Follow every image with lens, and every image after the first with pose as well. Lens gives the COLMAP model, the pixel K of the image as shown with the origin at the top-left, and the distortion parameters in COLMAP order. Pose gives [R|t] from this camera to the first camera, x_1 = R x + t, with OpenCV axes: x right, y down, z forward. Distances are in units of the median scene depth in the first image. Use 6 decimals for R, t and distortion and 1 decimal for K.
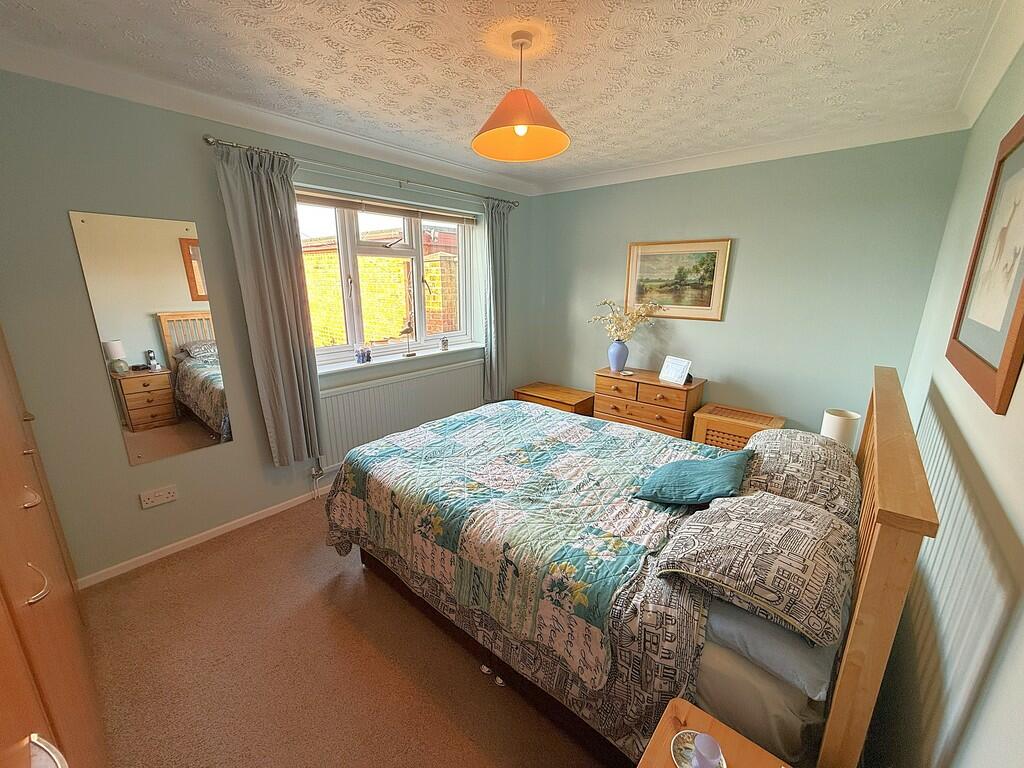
lens RADIAL K [[409.6, 0, 509.8], [0, 409.6, 383.3], [0, 0, 1]] dist [-0.000487, -0.000023]
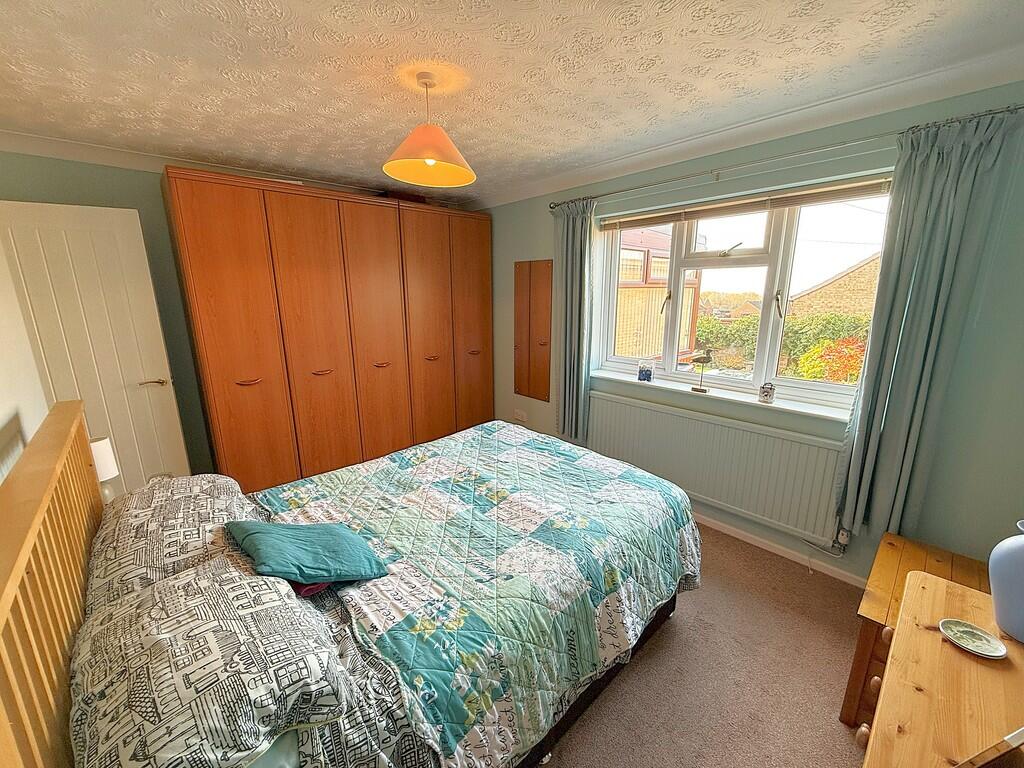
lens RADIAL K [[409.6, 0, 509.8], [0, 409.6, 383.3], [0, 0, 1]] dist [-0.000487, -0.000023]
pose [[-0.122275, 0.215148, -0.968896, 0.756660], [-0.242677, 0.940109, 0.239381, -0.241962], [0.962370, 0.264399, -0.062740, 0.919522]]
